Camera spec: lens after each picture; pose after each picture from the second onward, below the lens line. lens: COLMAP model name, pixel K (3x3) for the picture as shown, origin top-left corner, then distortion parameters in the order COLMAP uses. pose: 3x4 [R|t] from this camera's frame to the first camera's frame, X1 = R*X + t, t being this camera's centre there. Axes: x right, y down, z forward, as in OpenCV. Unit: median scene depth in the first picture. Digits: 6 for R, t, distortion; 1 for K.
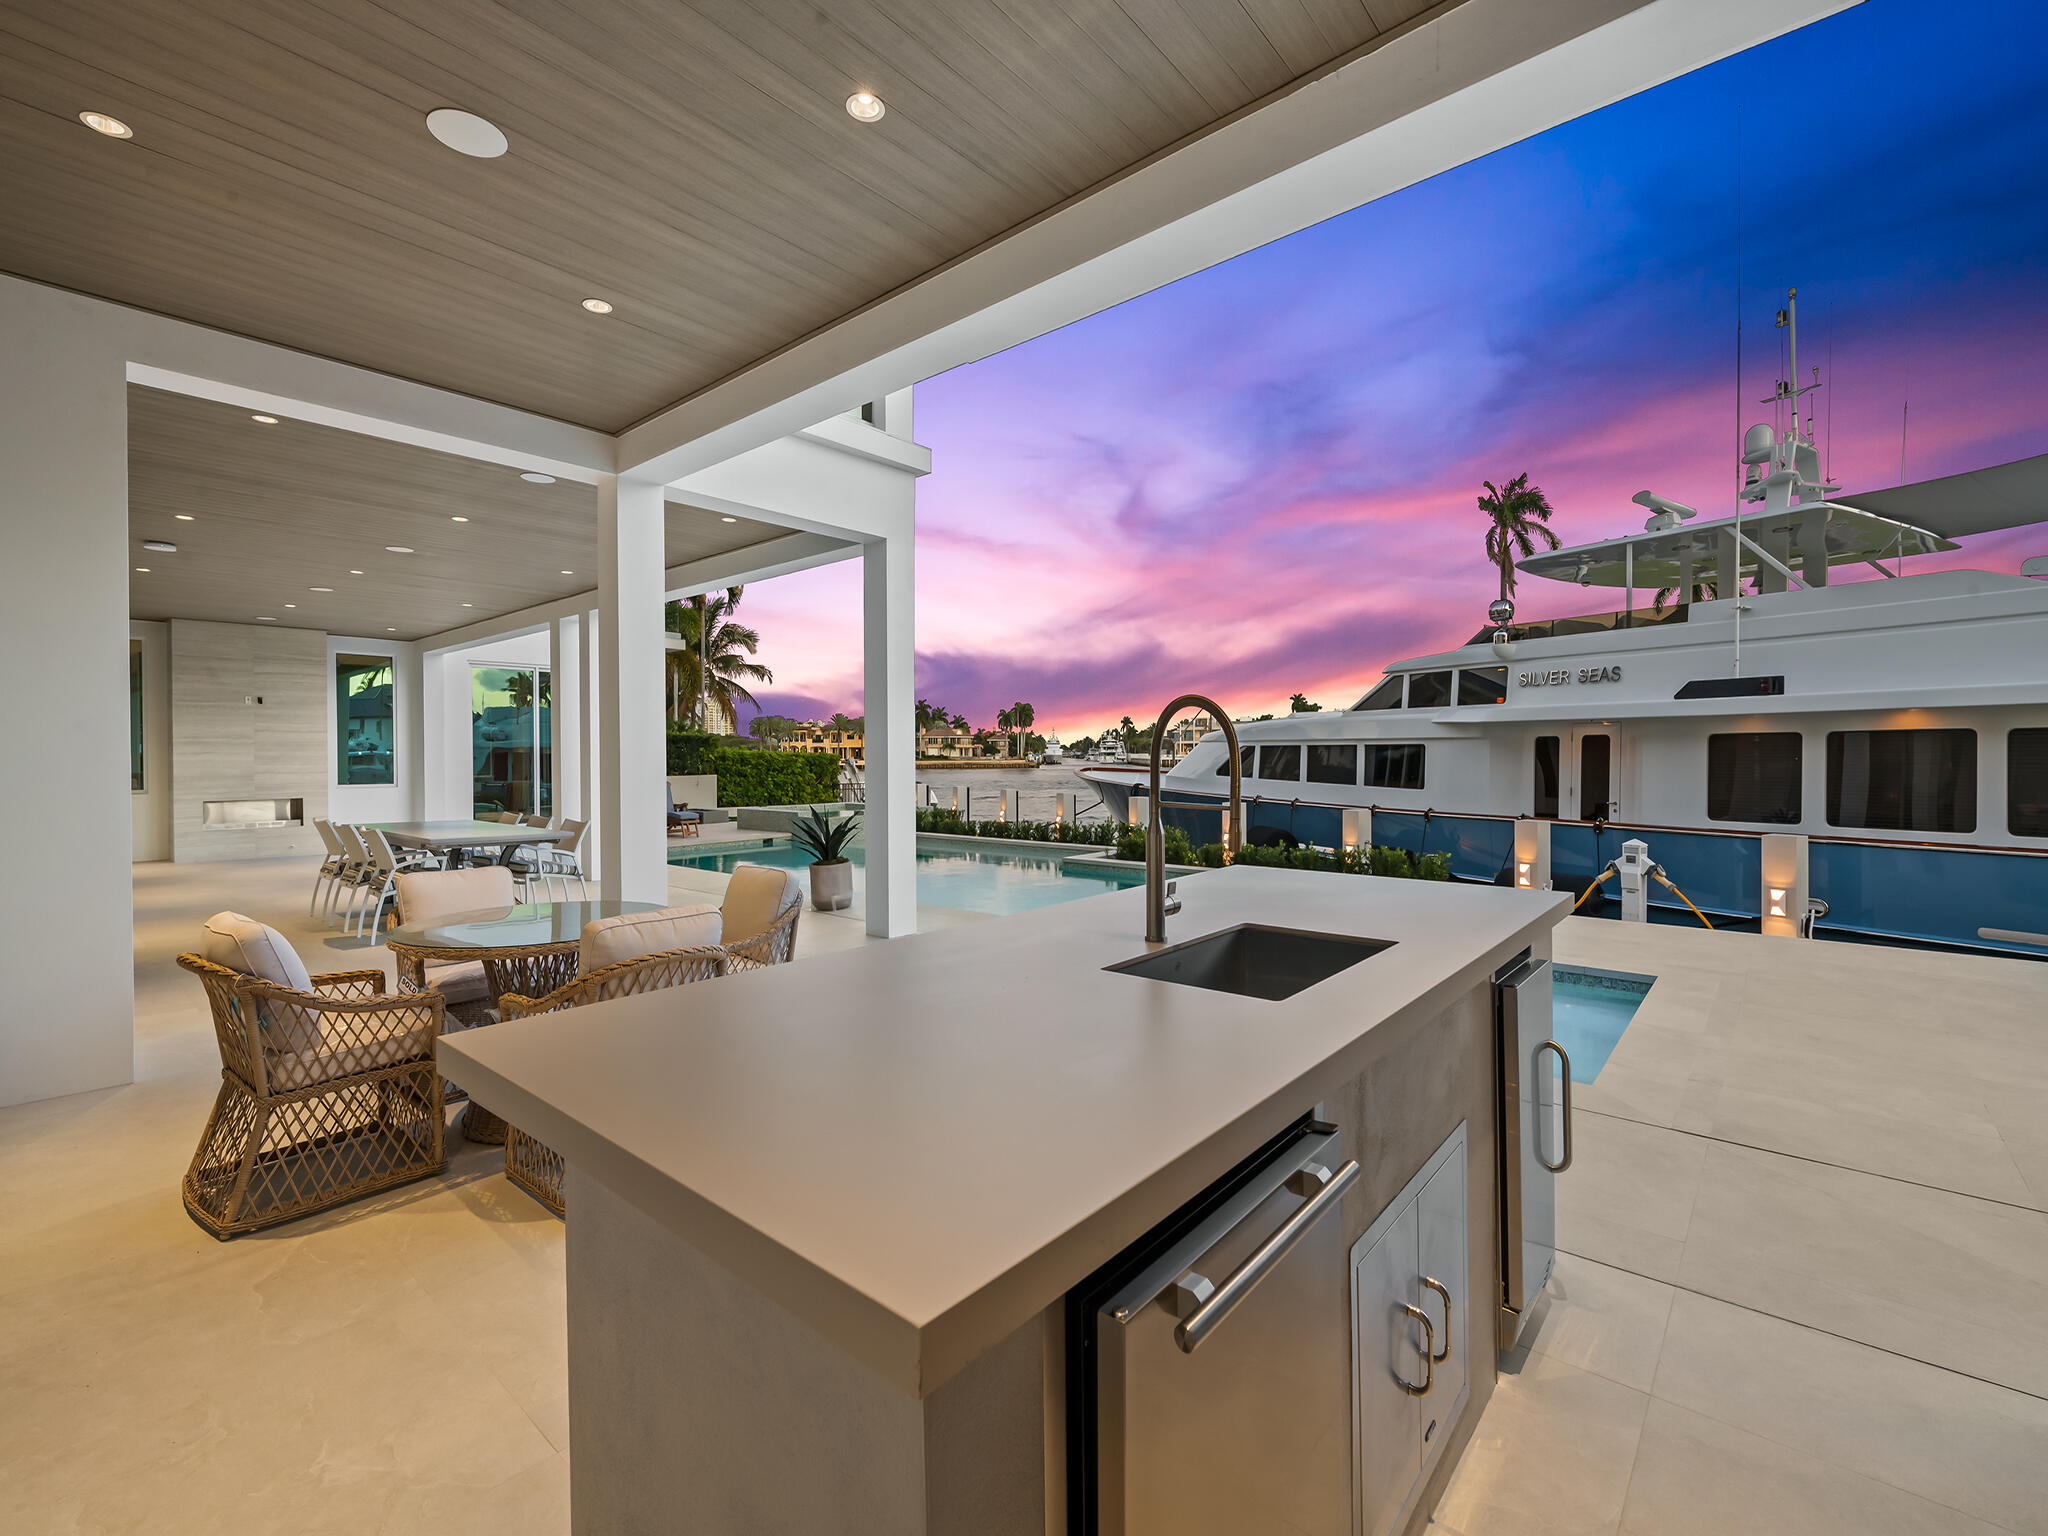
lens RADIAL K [[898.7, 0, 1023.5], [0, 898.7, 760.9], [0, 0, 1]] dist [0.000843, -0.000495]
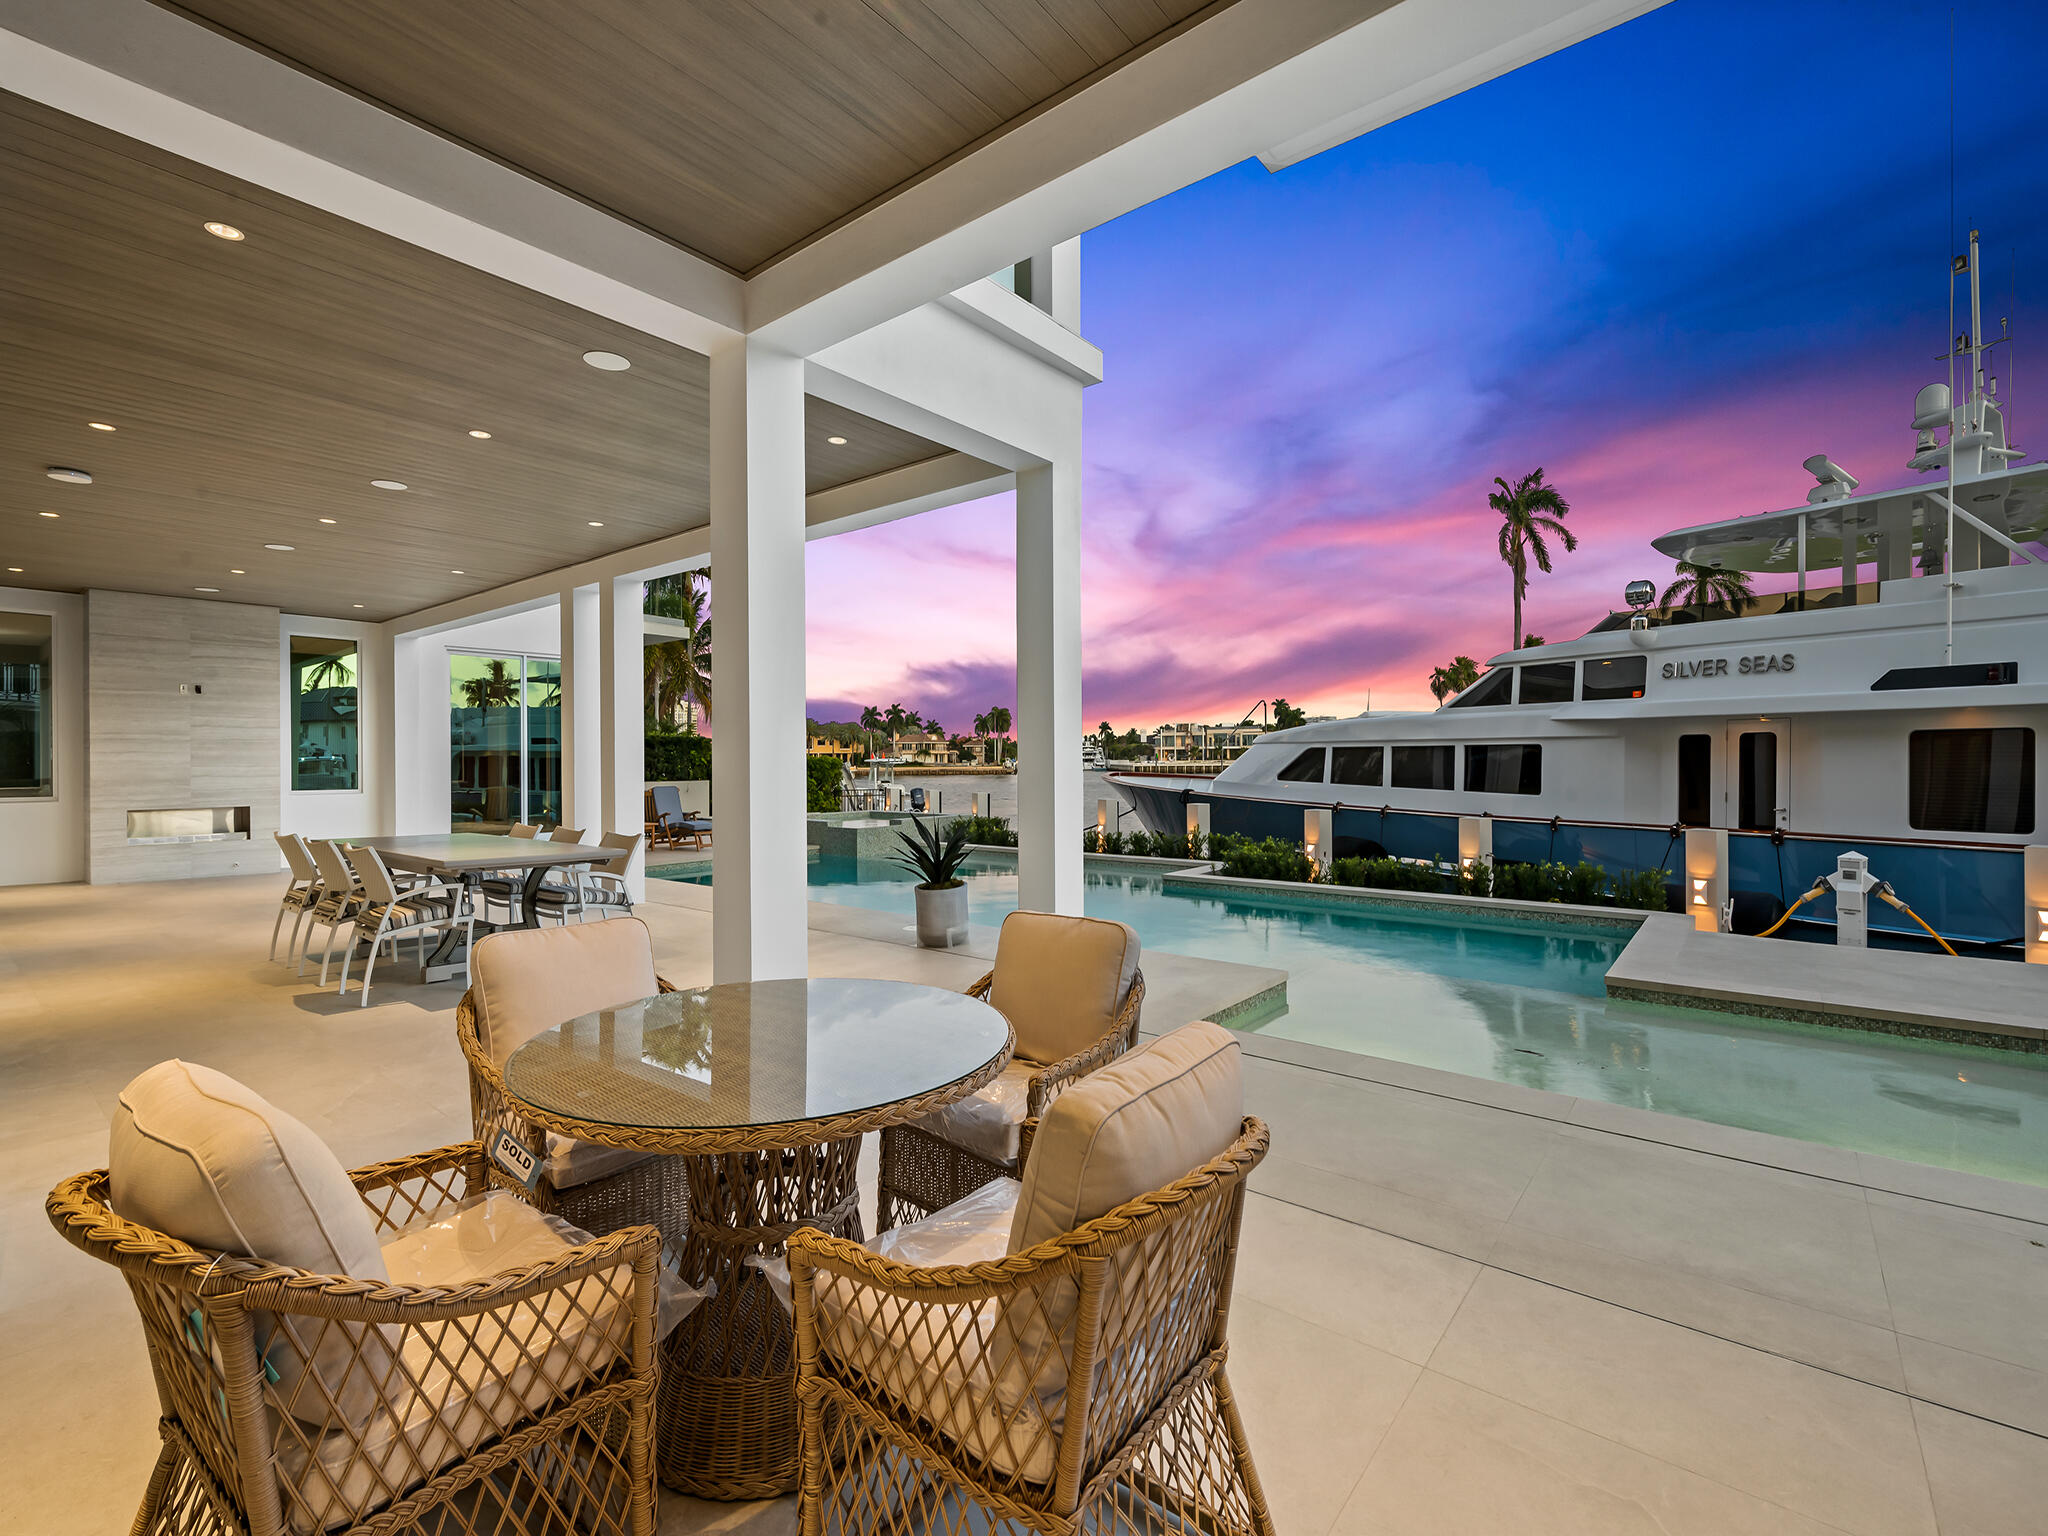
lens RADIAL K [[920.7, 0, 1025.8], [0, 920.7, 764.5], [0, 0, 1]] dist [-0.000931, -0.000807]
pose [[0.999447, 0.000087, 0.033259, -0.100445], [0.000030, 0.999994, -0.003508, 0.005219], [-0.033260, 0.003507, 0.999441, 0.111381]]
